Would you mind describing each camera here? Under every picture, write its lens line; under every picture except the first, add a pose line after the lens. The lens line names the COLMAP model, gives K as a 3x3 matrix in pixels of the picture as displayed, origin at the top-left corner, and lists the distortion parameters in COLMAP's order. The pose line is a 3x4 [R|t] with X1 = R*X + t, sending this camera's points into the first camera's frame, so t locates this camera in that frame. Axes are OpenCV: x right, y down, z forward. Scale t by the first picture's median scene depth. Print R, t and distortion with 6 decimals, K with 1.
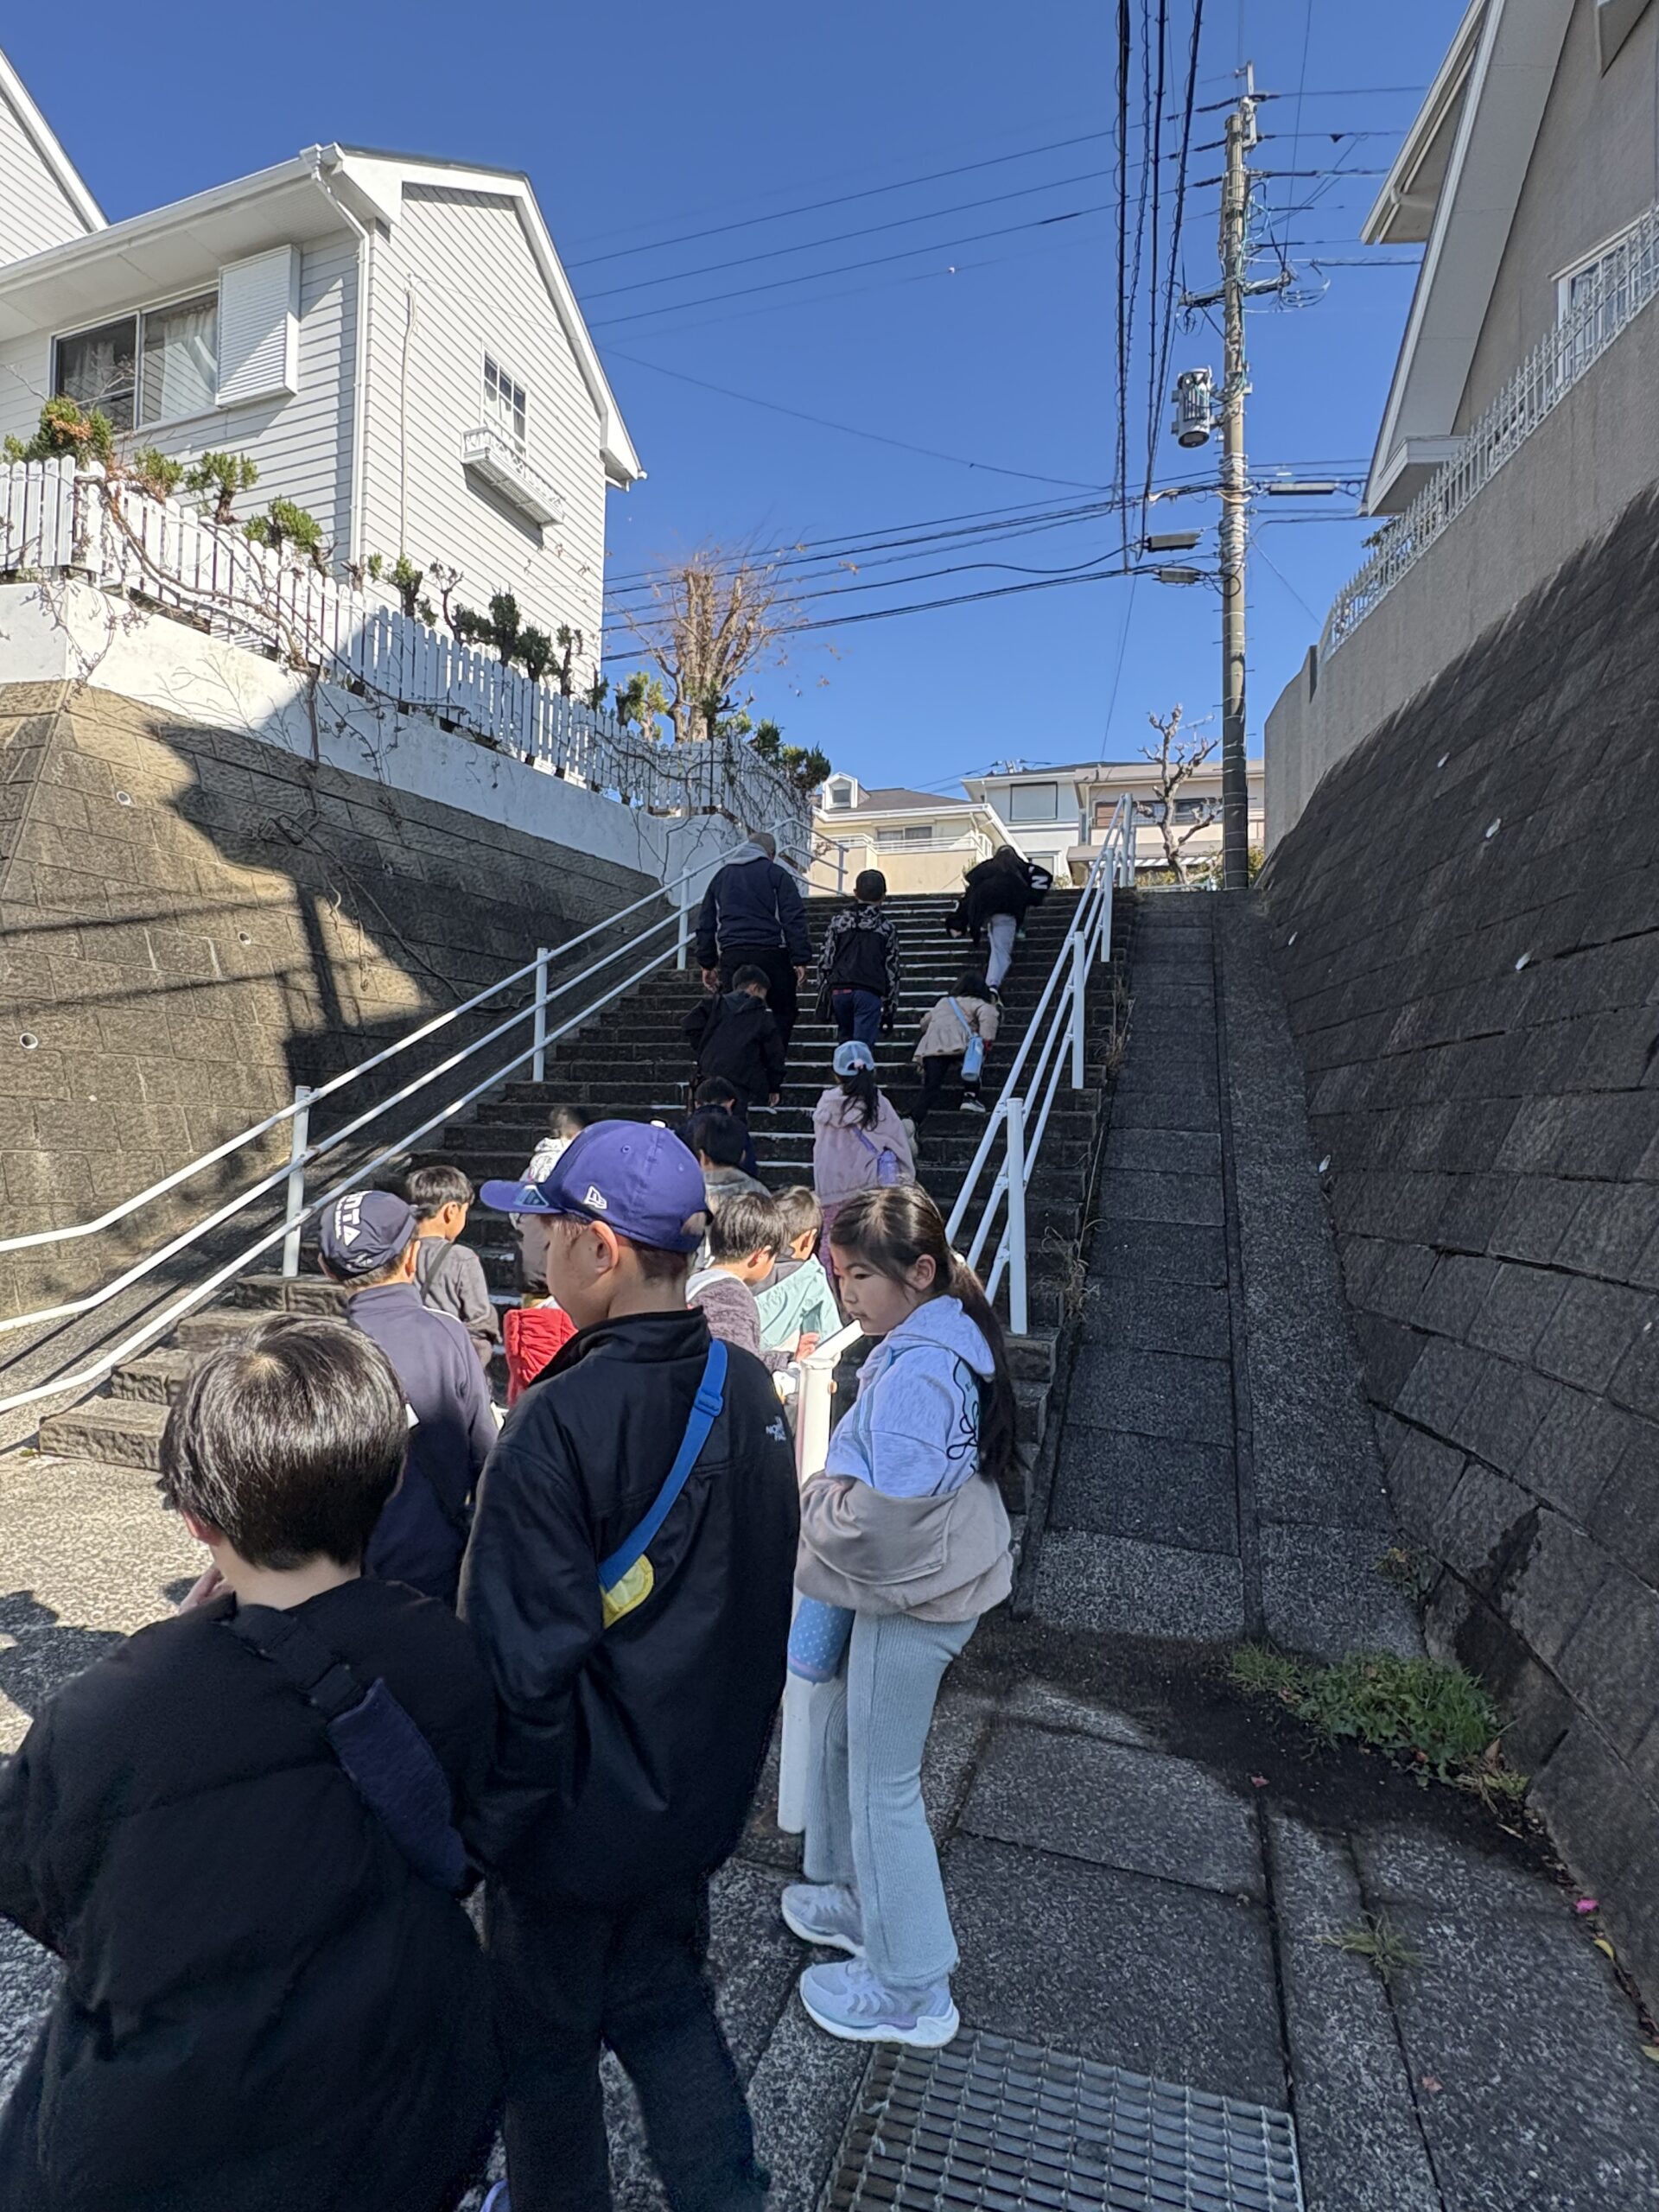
lens RADIAL K [[1200.5, 0, 829.5], [0, 1200.5, 1106.0], [0, 0, 1]] dist [-0.001131, 0.000442]
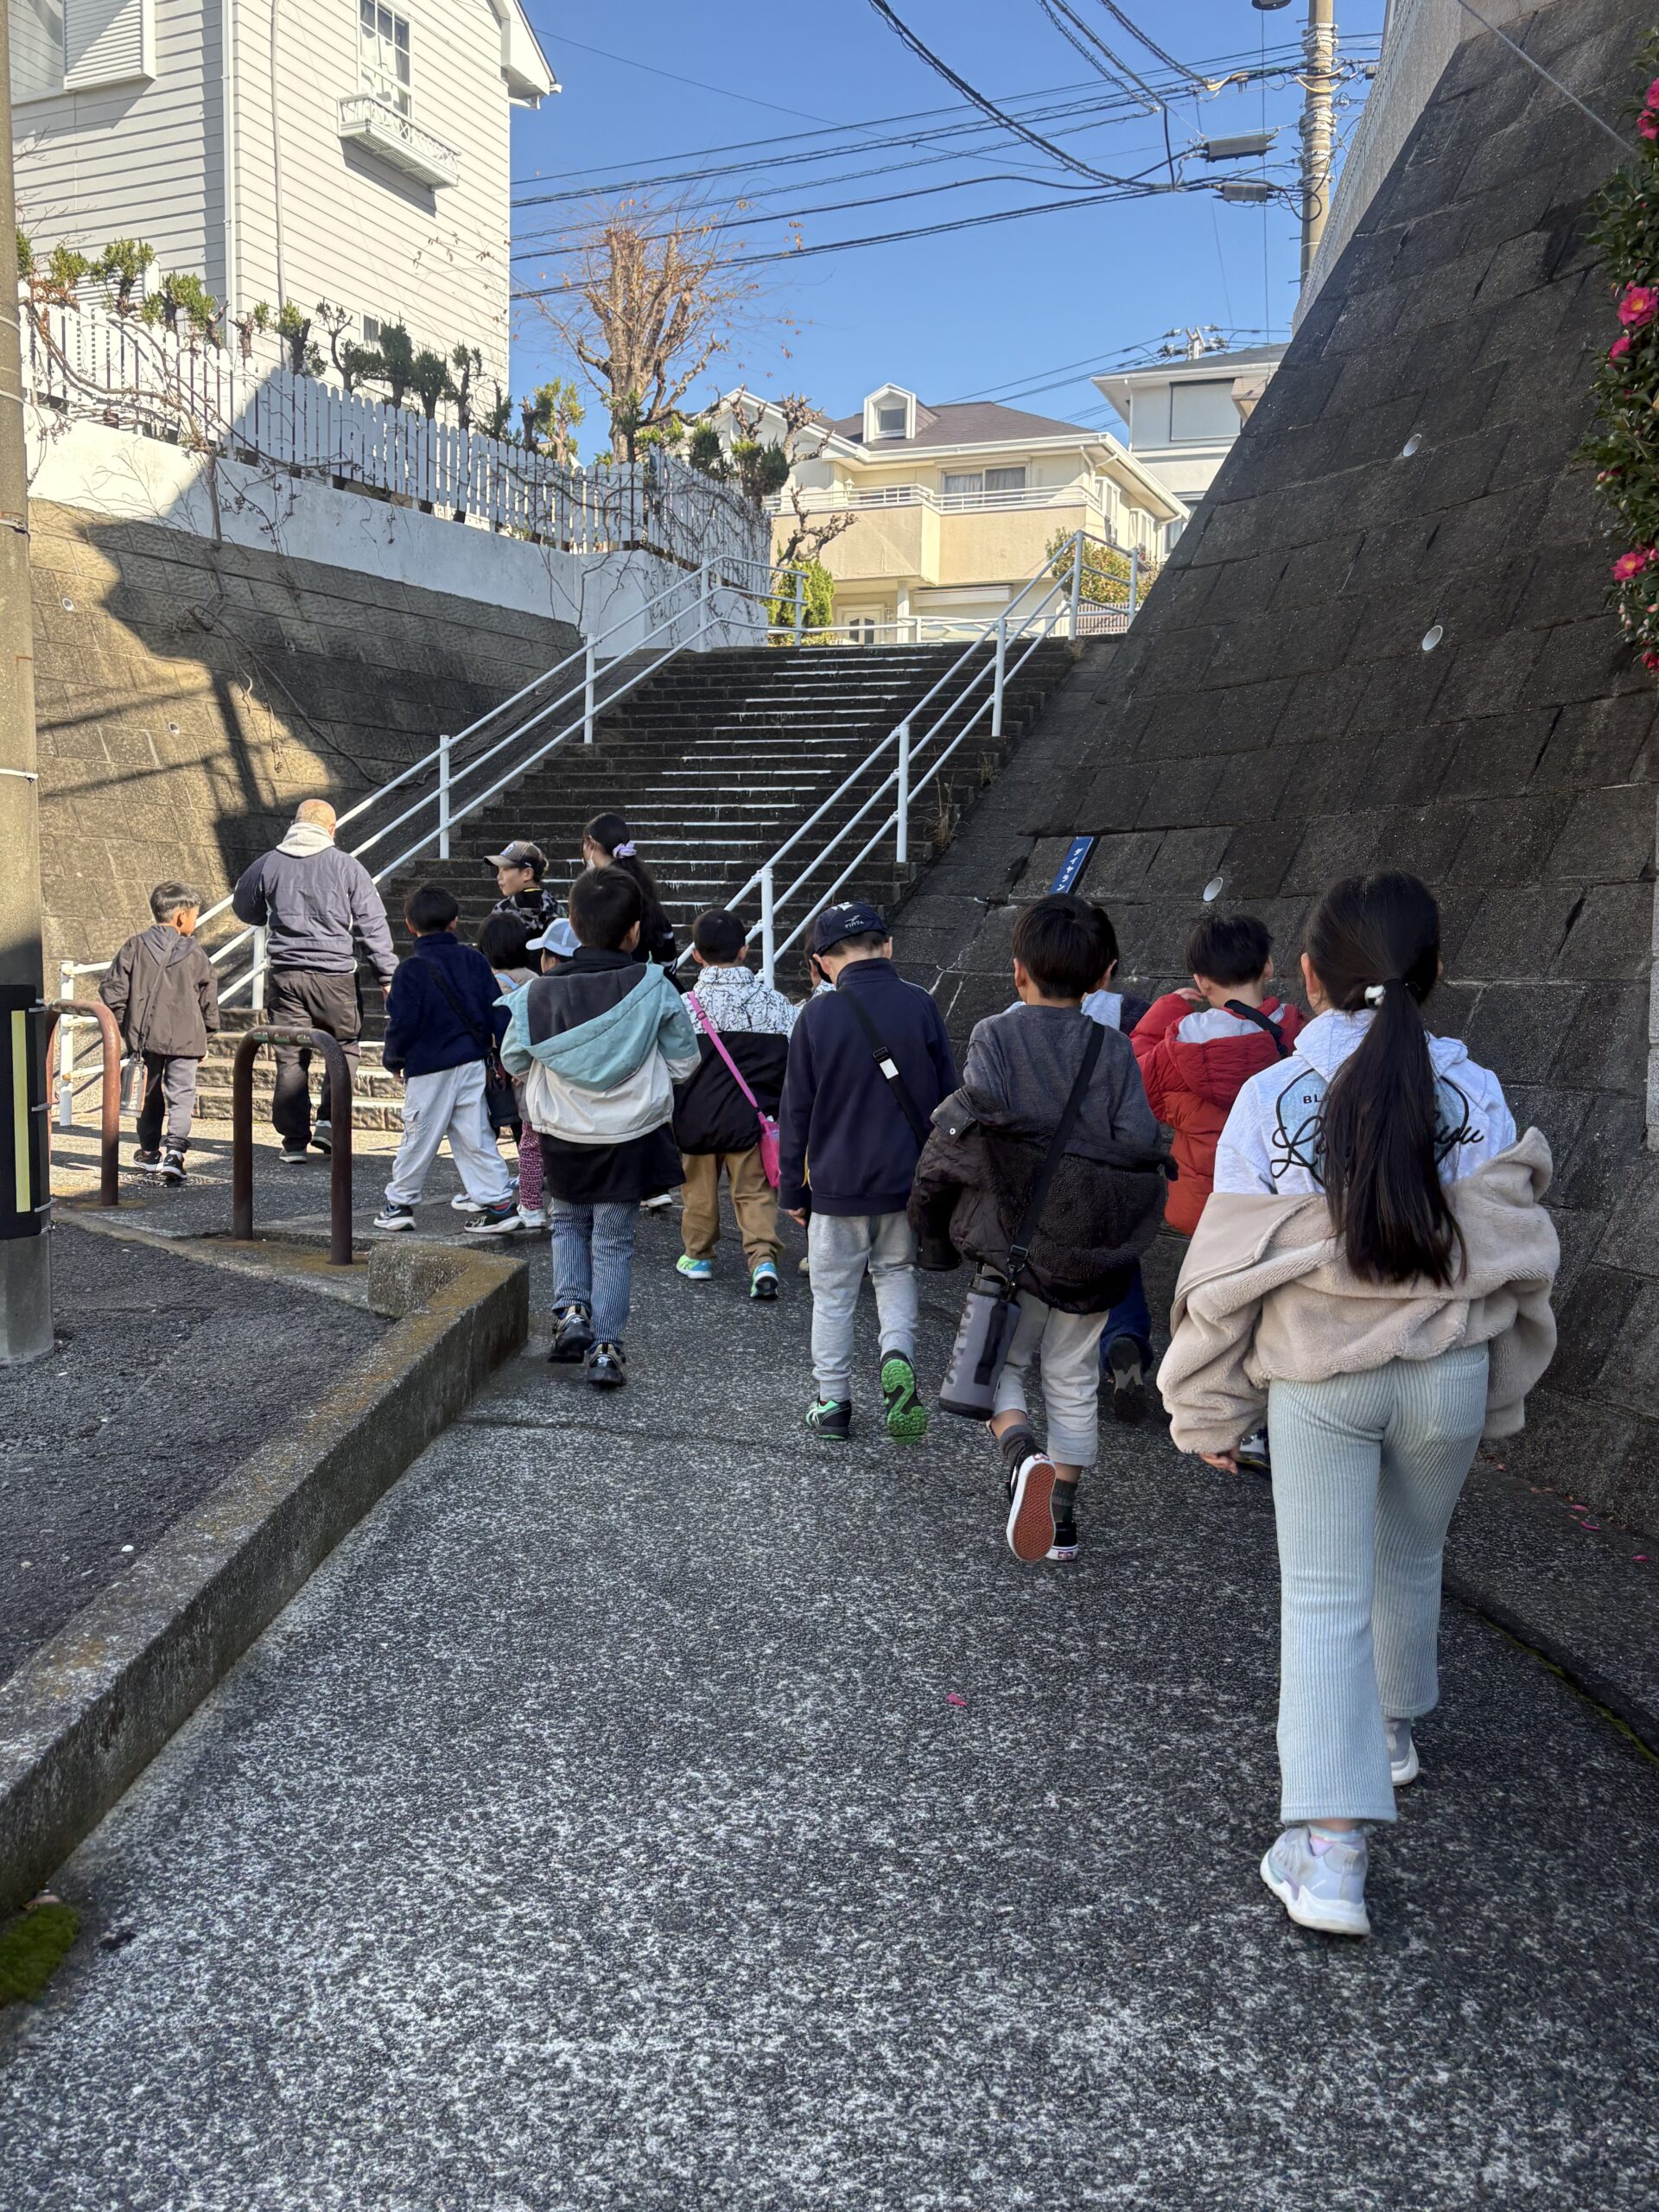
lens RADIAL K [[2111.5, 0, 829.5], [0, 2111.5, 1106.0], [0, 0, 1]] dist [0.044671, -0.026330]
pose [[0.997931, -0.000594, -0.064295, 0.182056], [0.006847, 0.995253, 0.097080, 0.015014], [0.063932, -0.097320, 0.993198, -0.718946]]
